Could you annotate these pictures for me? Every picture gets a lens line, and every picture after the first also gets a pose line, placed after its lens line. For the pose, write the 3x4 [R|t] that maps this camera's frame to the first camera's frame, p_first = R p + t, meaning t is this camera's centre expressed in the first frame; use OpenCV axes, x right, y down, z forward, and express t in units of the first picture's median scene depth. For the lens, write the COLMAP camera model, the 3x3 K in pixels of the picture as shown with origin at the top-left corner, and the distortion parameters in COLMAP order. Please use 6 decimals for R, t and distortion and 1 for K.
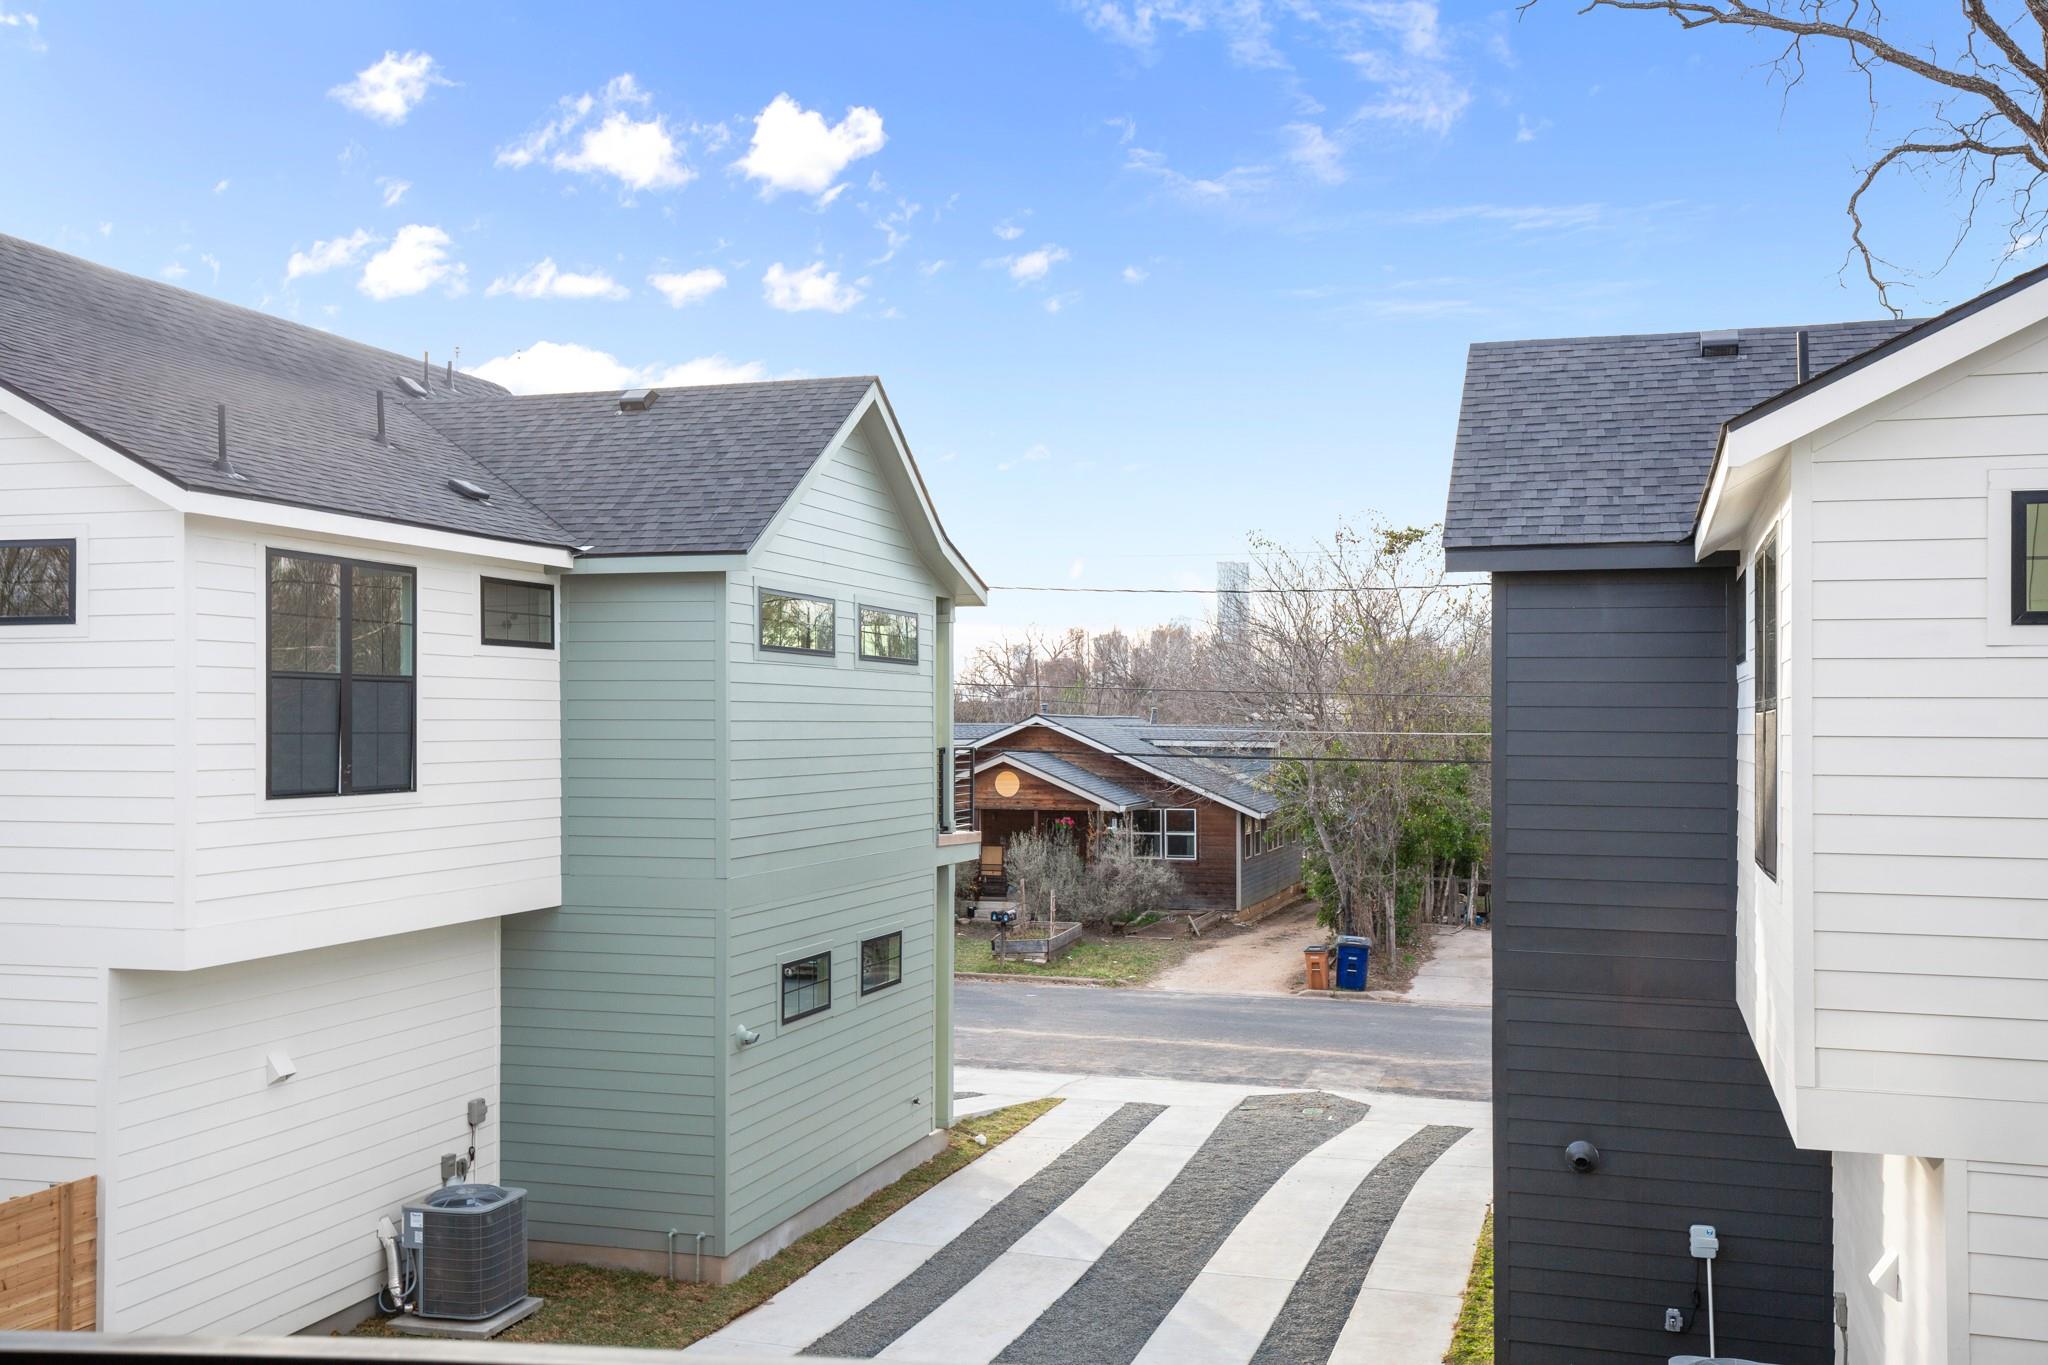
lens RADIAL K [[1926.5, 0, 1033.5], [0, 1926.5, 710.7], [0, 0, 1]] dist [0.048695, 0.000000]
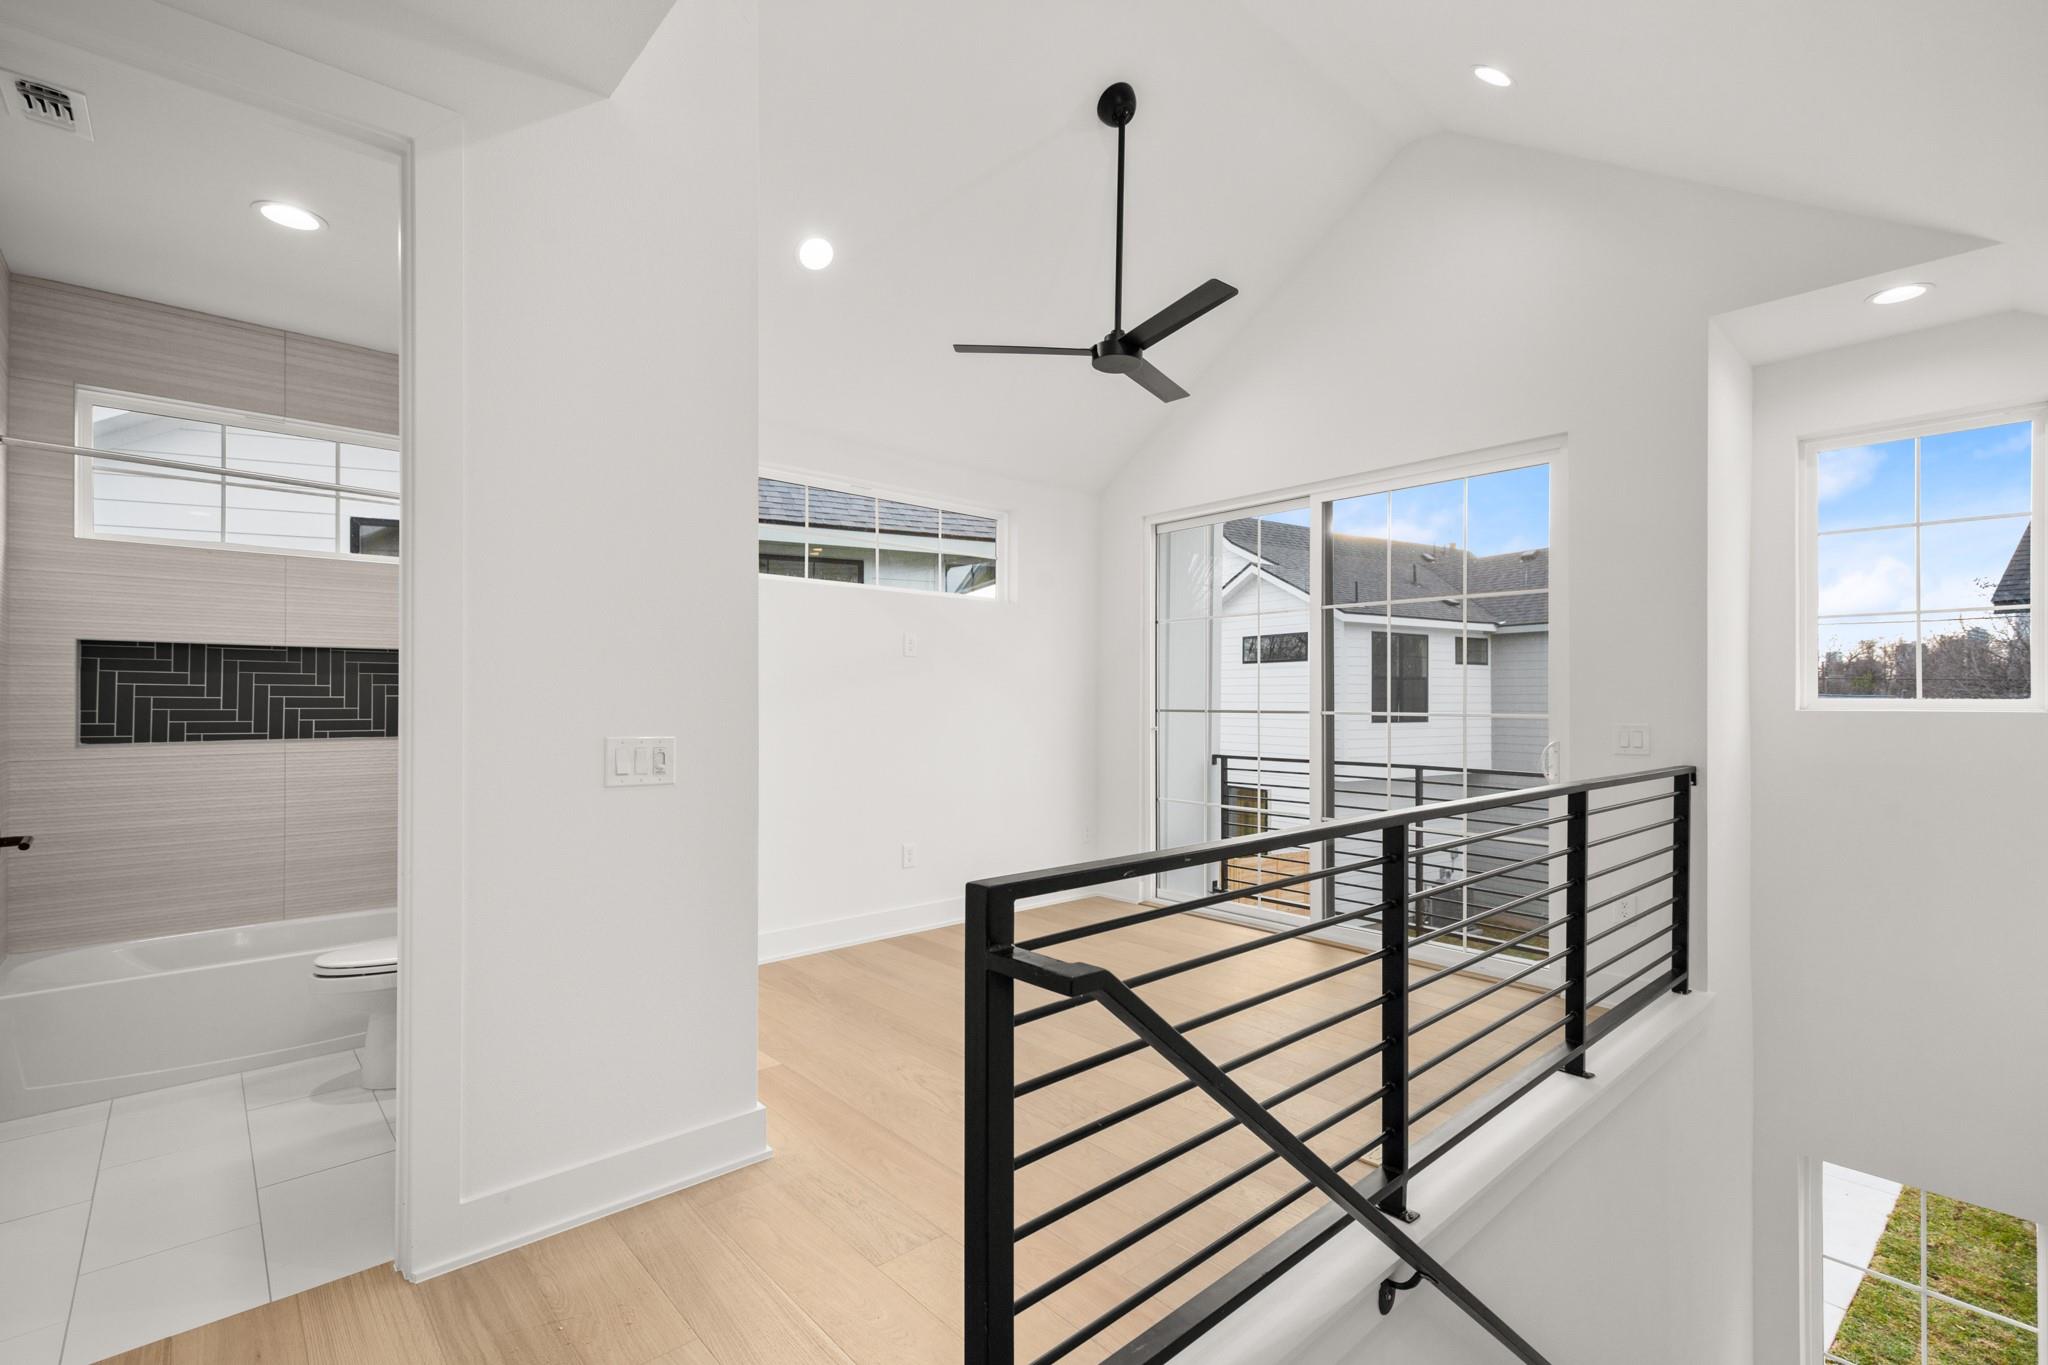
lens RADIAL K [[934.5, 0, 1020.7], [0, 934.5, 696.0], [0, 0, 1]] dist [0.004070, 0.001595]
pose [[0.747408, -0.002084, -0.664362, 0.080098], [0.002935, 0.999996, 0.000165, 0.004069], [0.664359, -0.002073, 0.747411, -0.227344]]
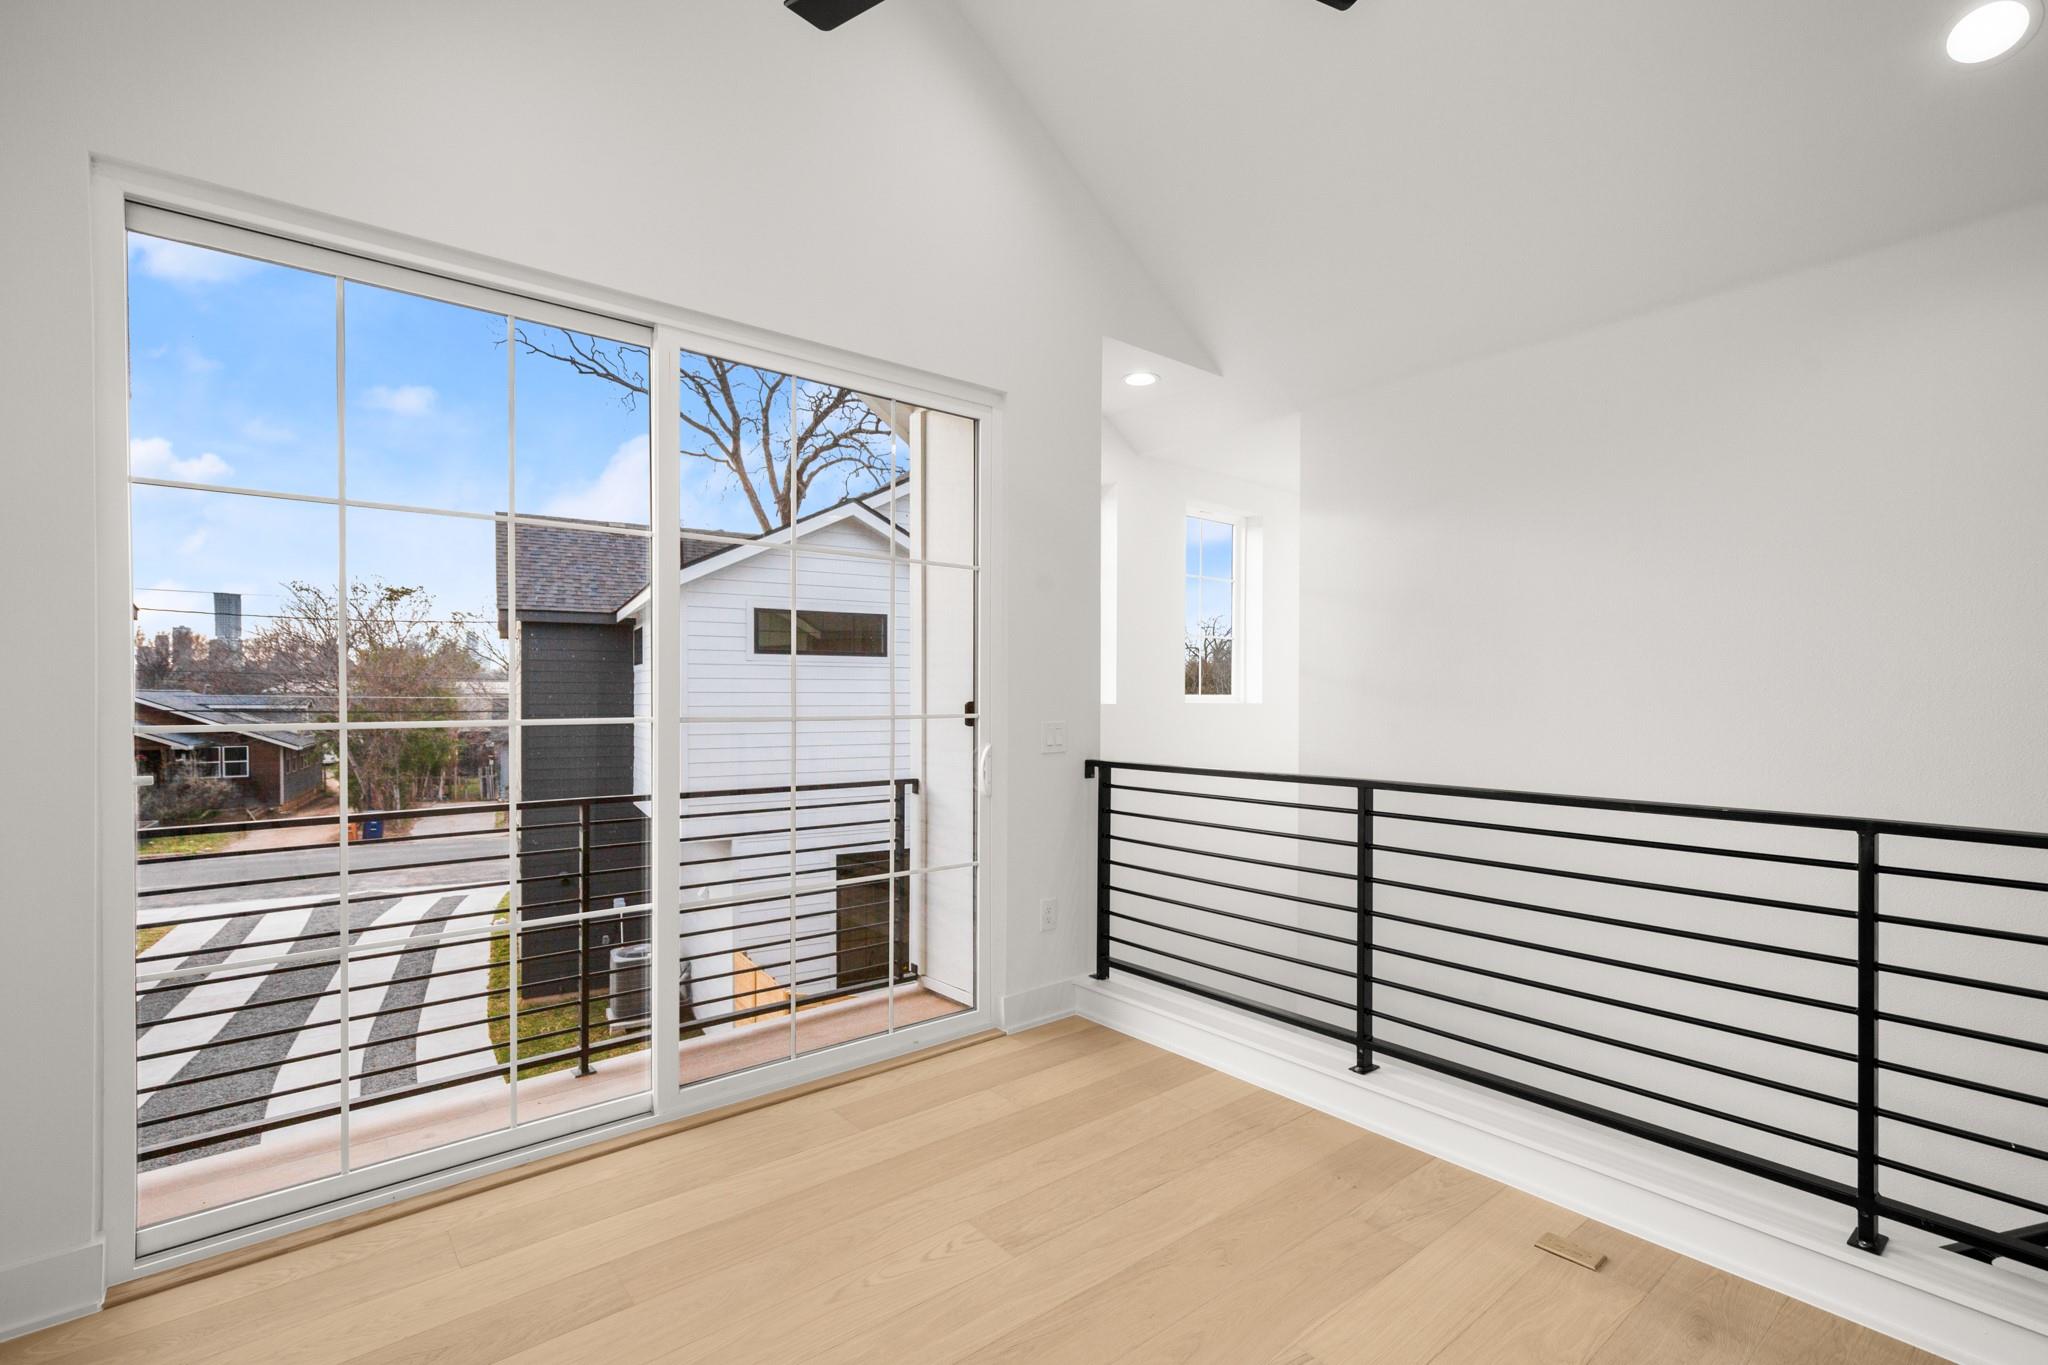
lens RADIAL K [[934.5, 0, 1047.9], [0, 934.5, 671.2], [0, 0, 1]] dist [0.004070, 0.001595]
pose [[0.678783, 0.017298, 0.734135, -0.097647], [-0.002511, 0.999771, -0.021234, 0.004957], [-0.734335, 0.012570, 0.678671, -0.120306]]
